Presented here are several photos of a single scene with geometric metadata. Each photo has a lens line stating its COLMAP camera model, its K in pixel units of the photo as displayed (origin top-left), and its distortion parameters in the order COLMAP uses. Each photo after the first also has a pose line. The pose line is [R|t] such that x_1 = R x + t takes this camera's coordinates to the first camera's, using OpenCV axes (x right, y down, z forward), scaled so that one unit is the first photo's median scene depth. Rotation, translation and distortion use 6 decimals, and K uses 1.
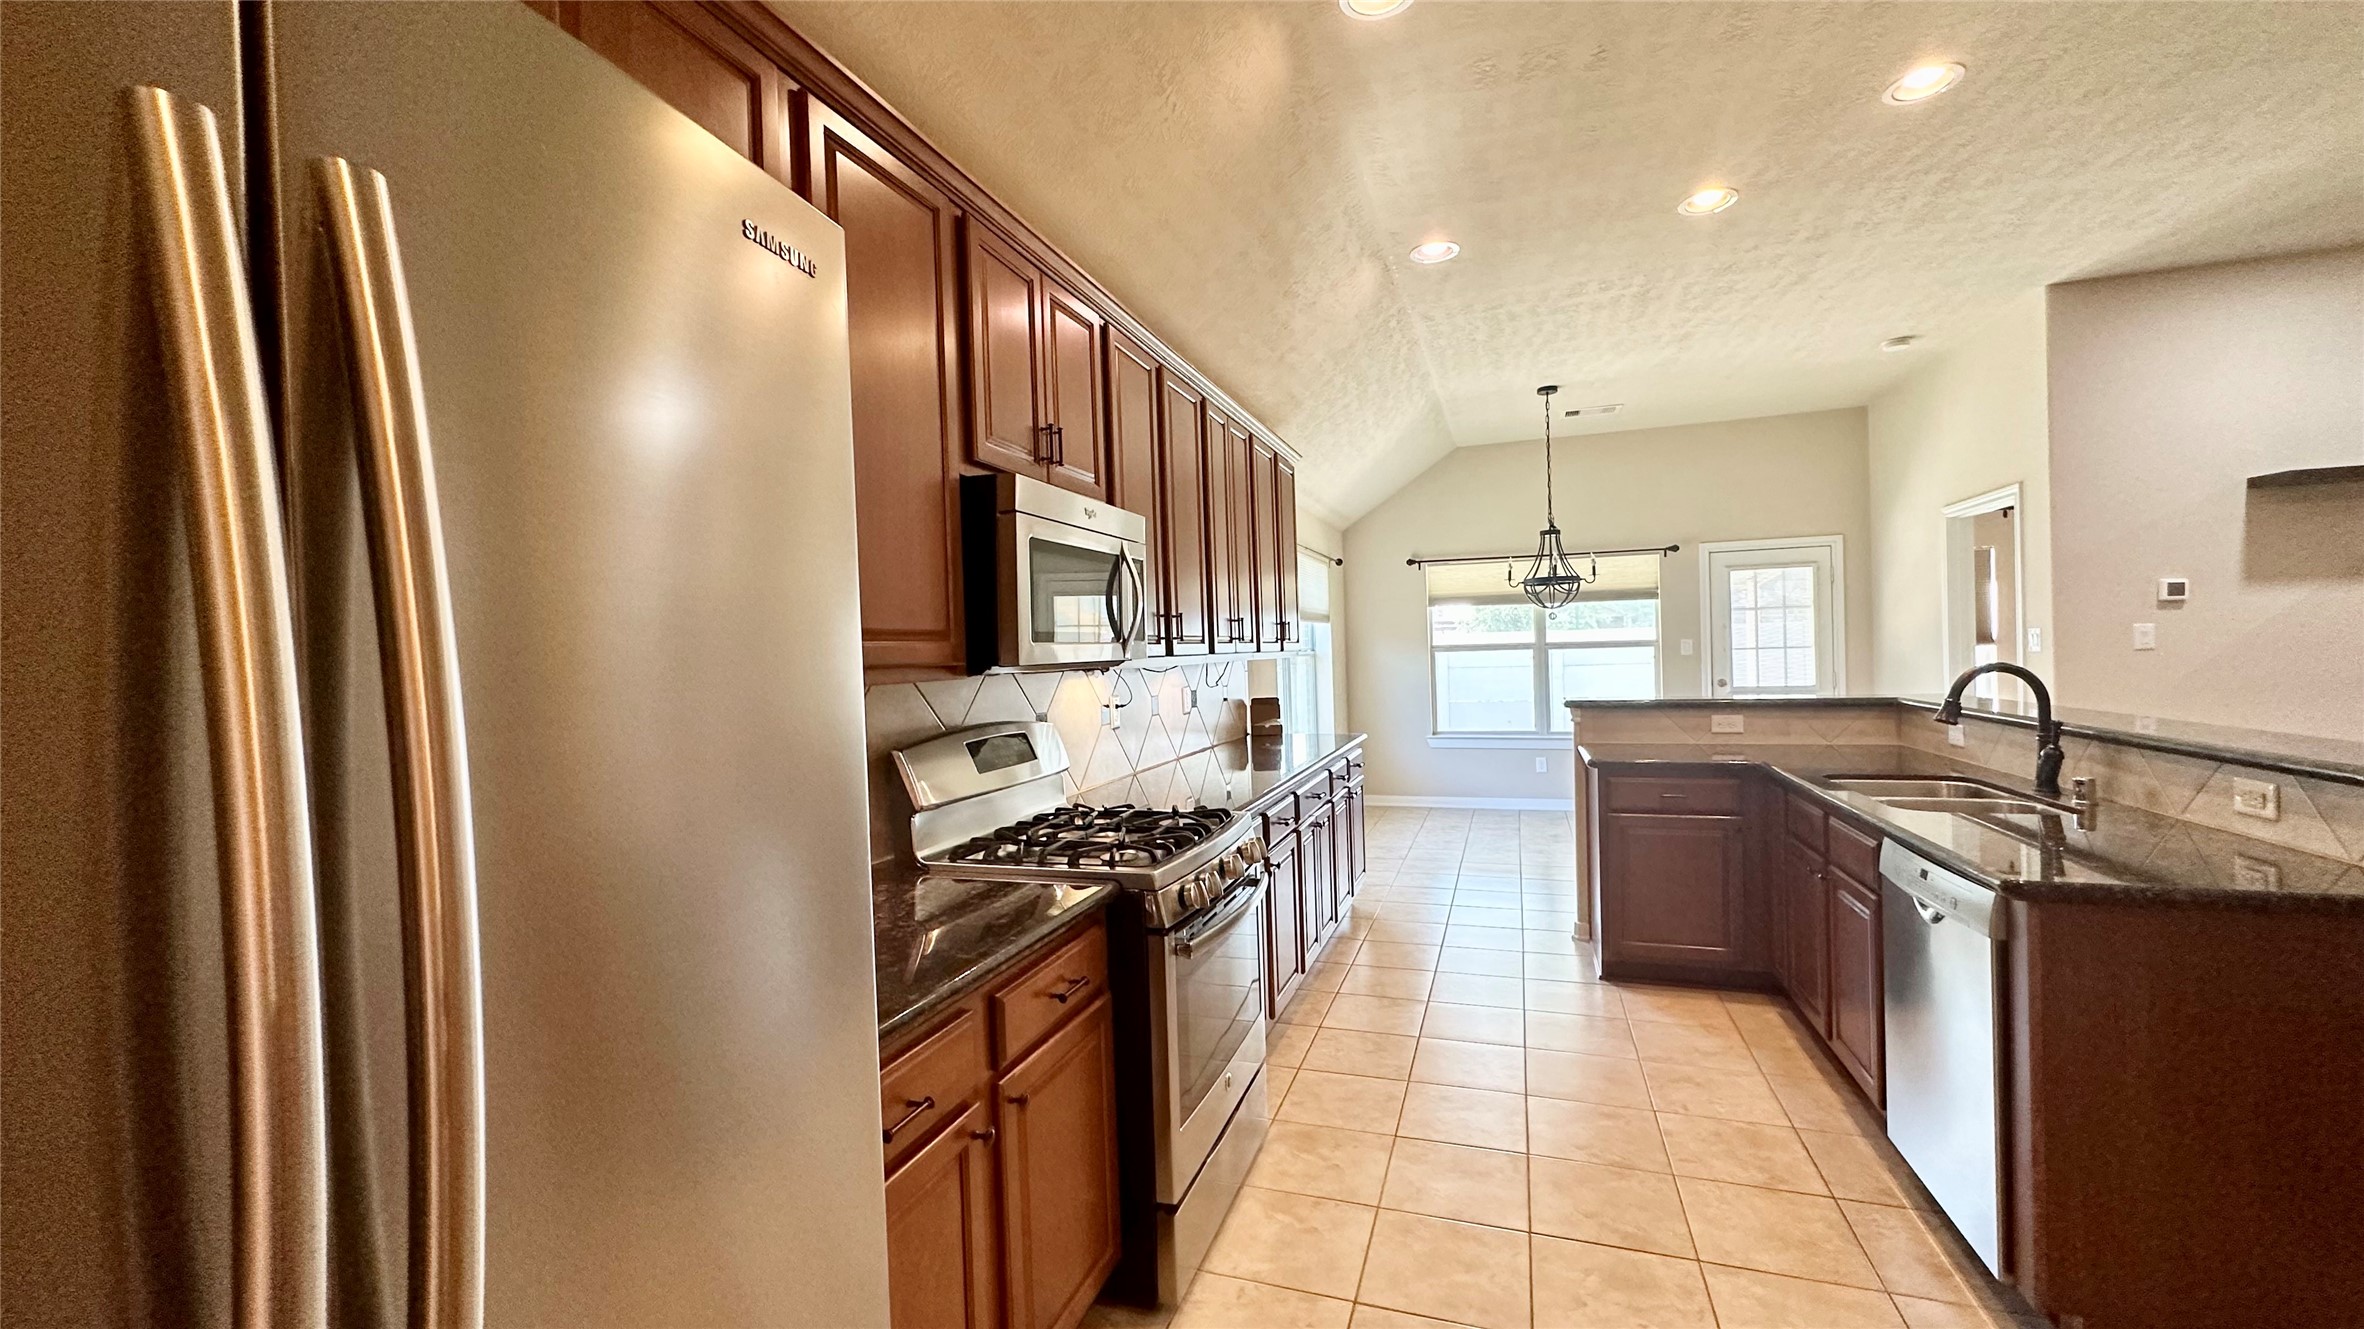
lens RADIAL K [[941.3, 0, 1178.4], [0, 941.3, 665.1], [0, 0, 1]] dist [-0.004106, 0.000895]
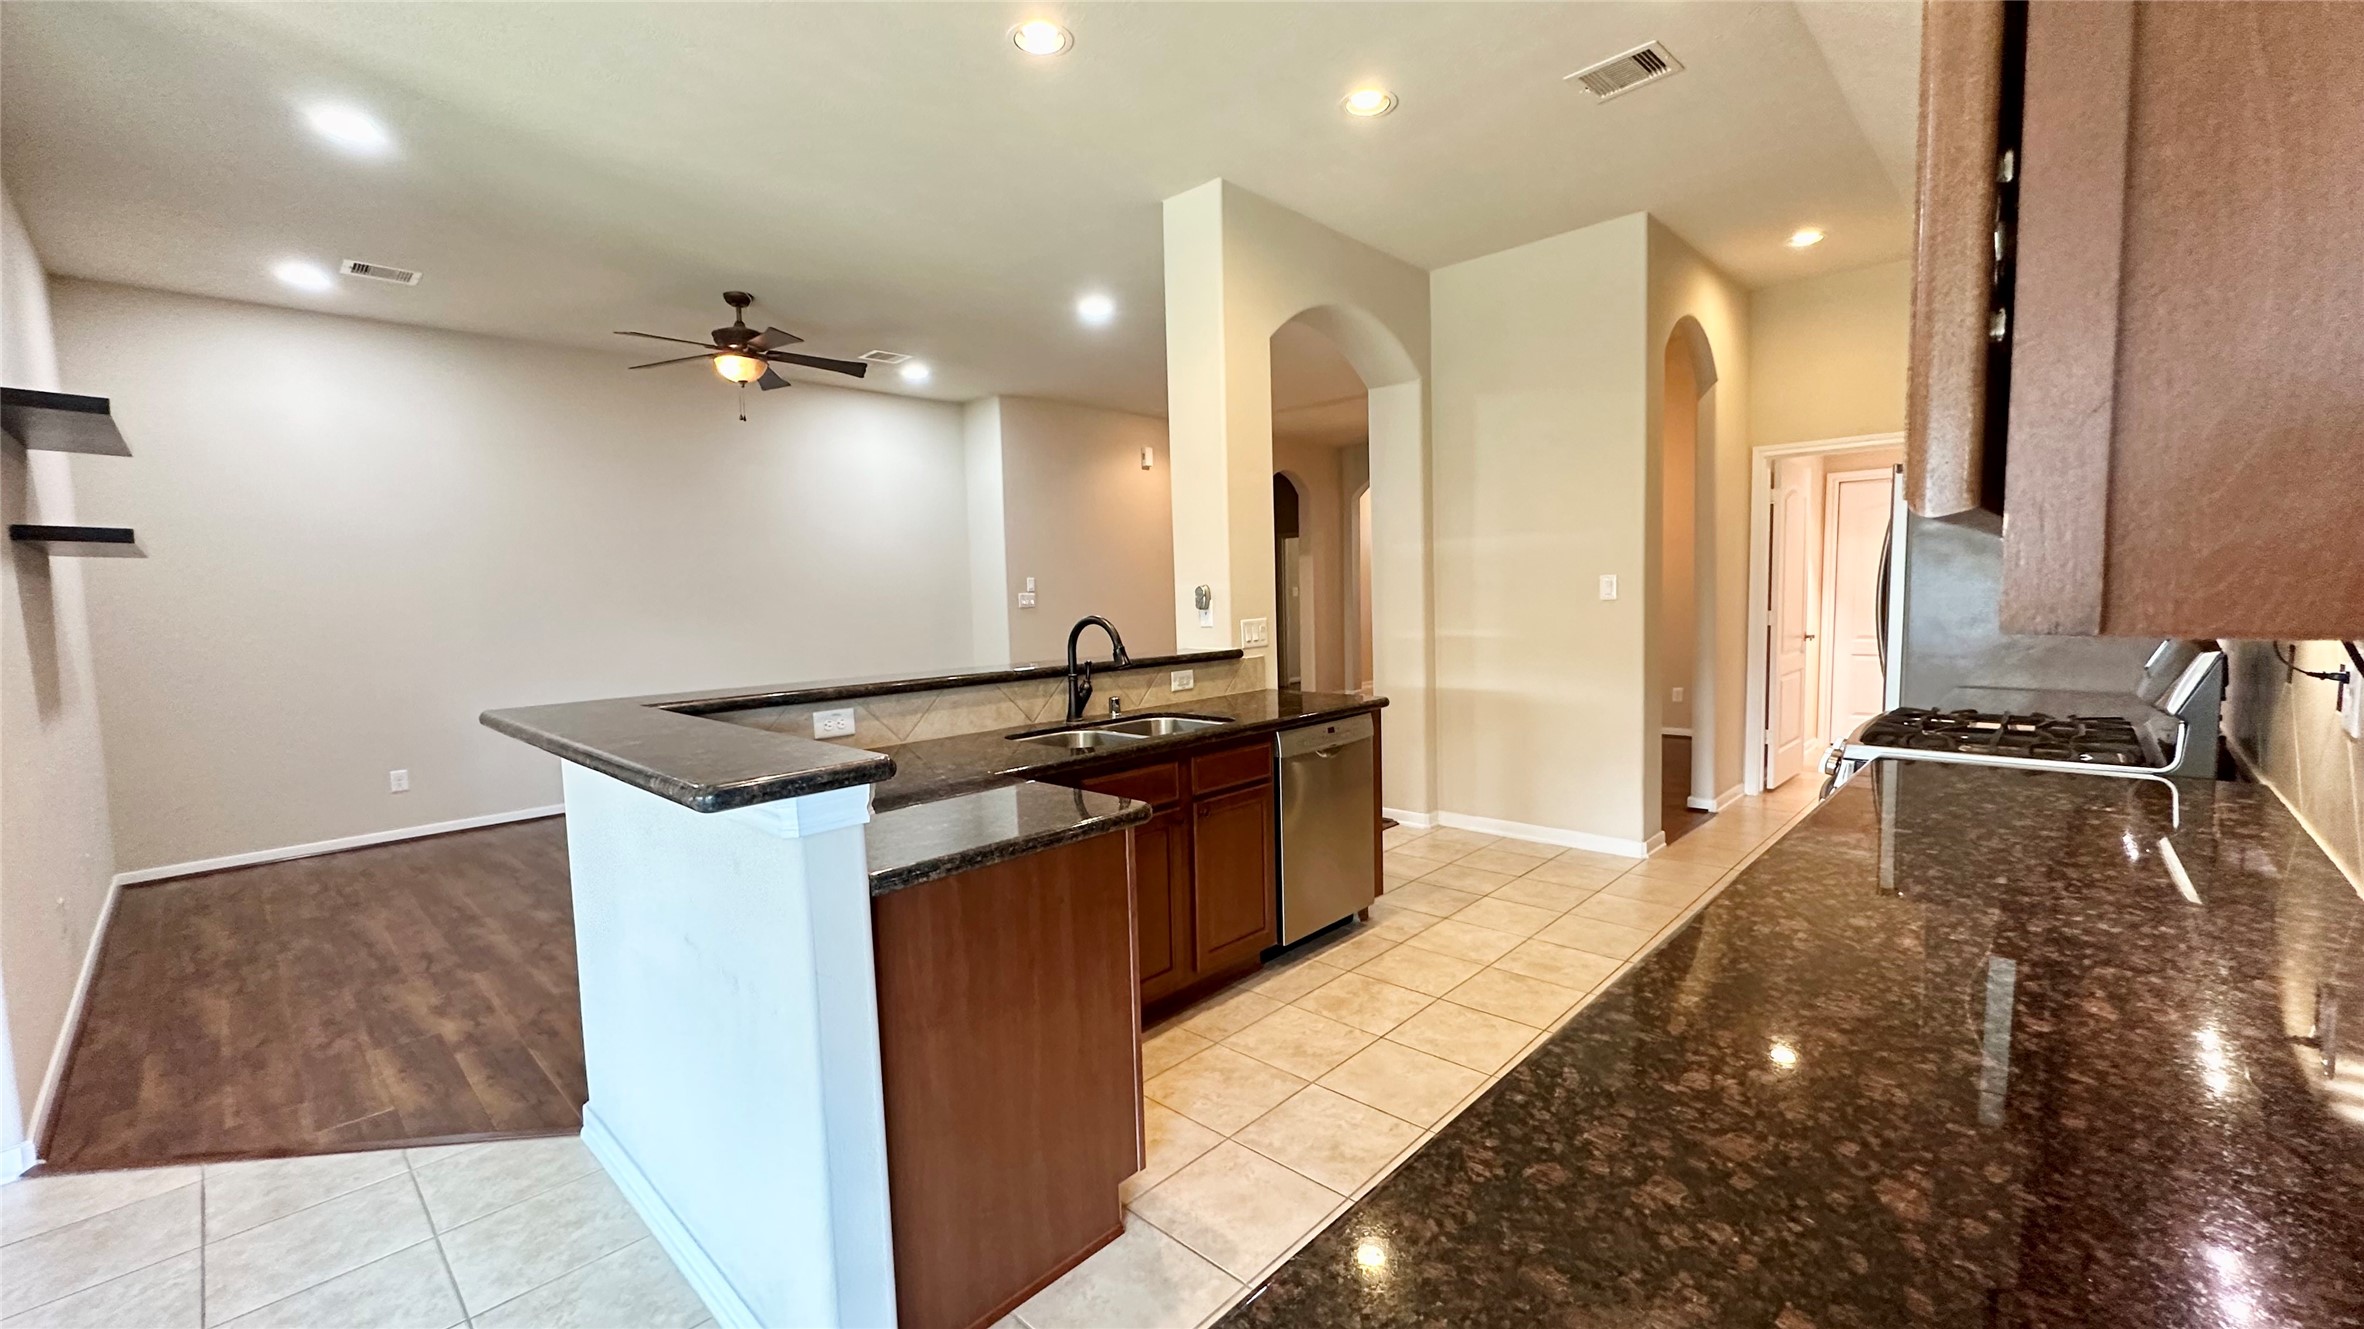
lens RADIAL K [[941.3, 0, 1176.2], [0, 941.3, 663.8], [0, 0, 1]] dist [-0.004106, 0.000895]
pose [[-0.904602, 0.022842, 0.425645, 0.188912], [0.065061, 0.994262, 0.084914, -0.028635], [-0.421263, 0.104506, -0.900897, 1.448095]]
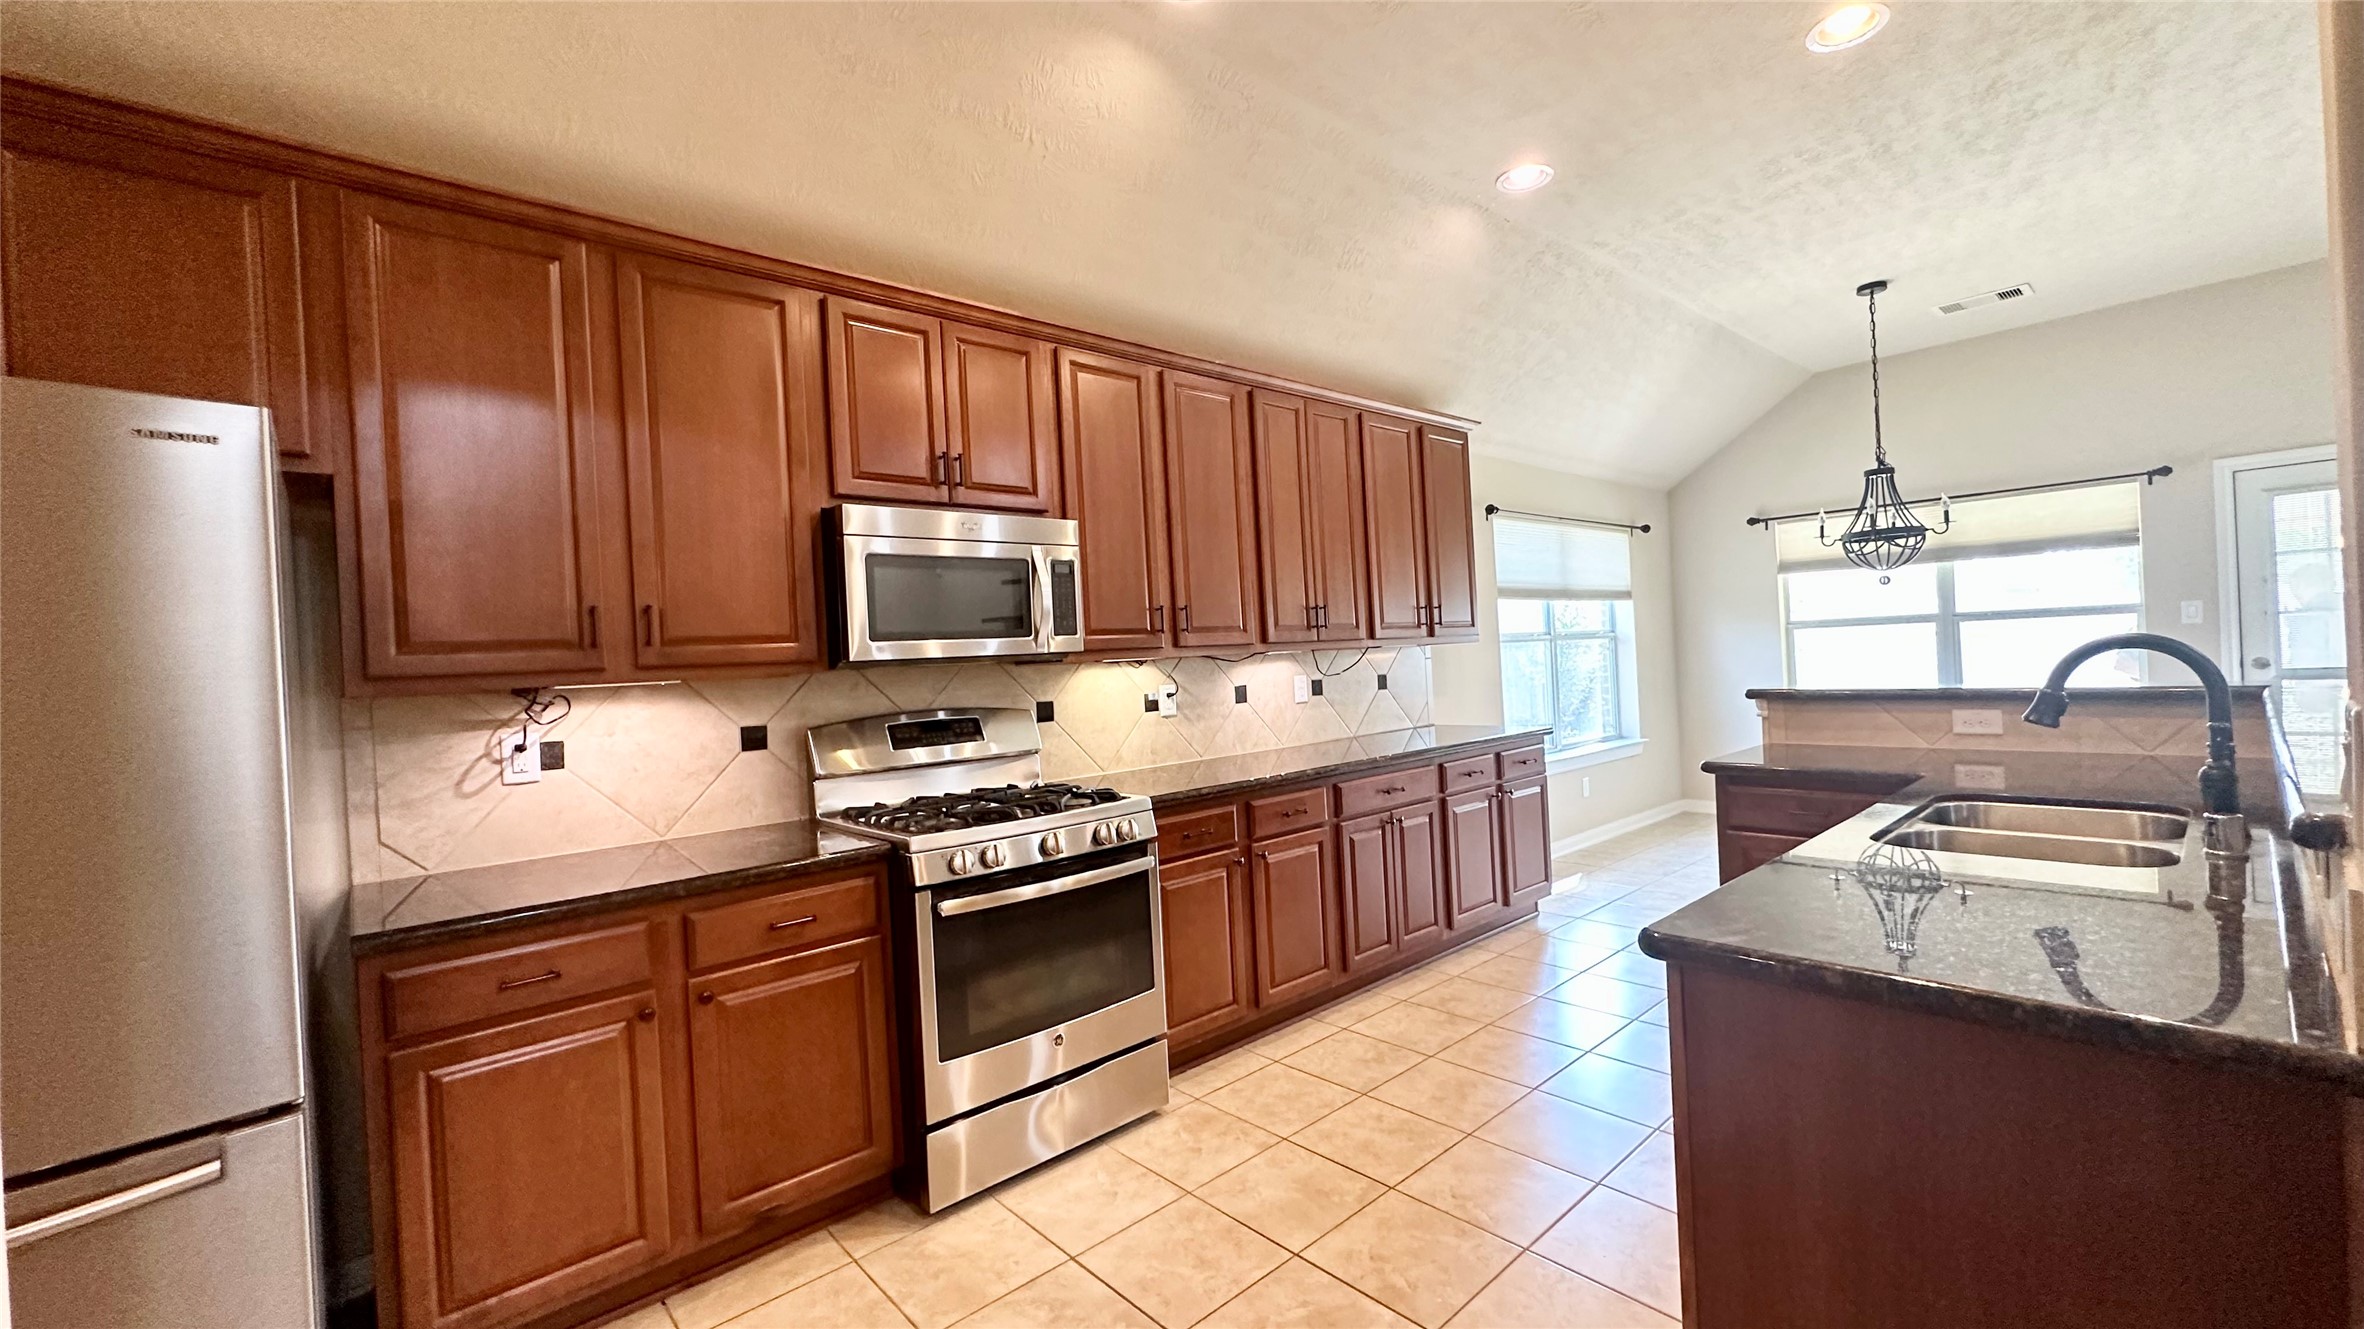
lens RADIAL K [[941.3, 0, 1176.4], [0, 941.3, 665.2], [0, 0, 1]] dist [-0.004106, 0.000895]
pose [[0.877726, -0.011852, -0.479016, 0.425347], [0.017813, 0.999810, 0.007900, 0.001928], [0.478832, -0.015467, 0.877770, 0.072334]]
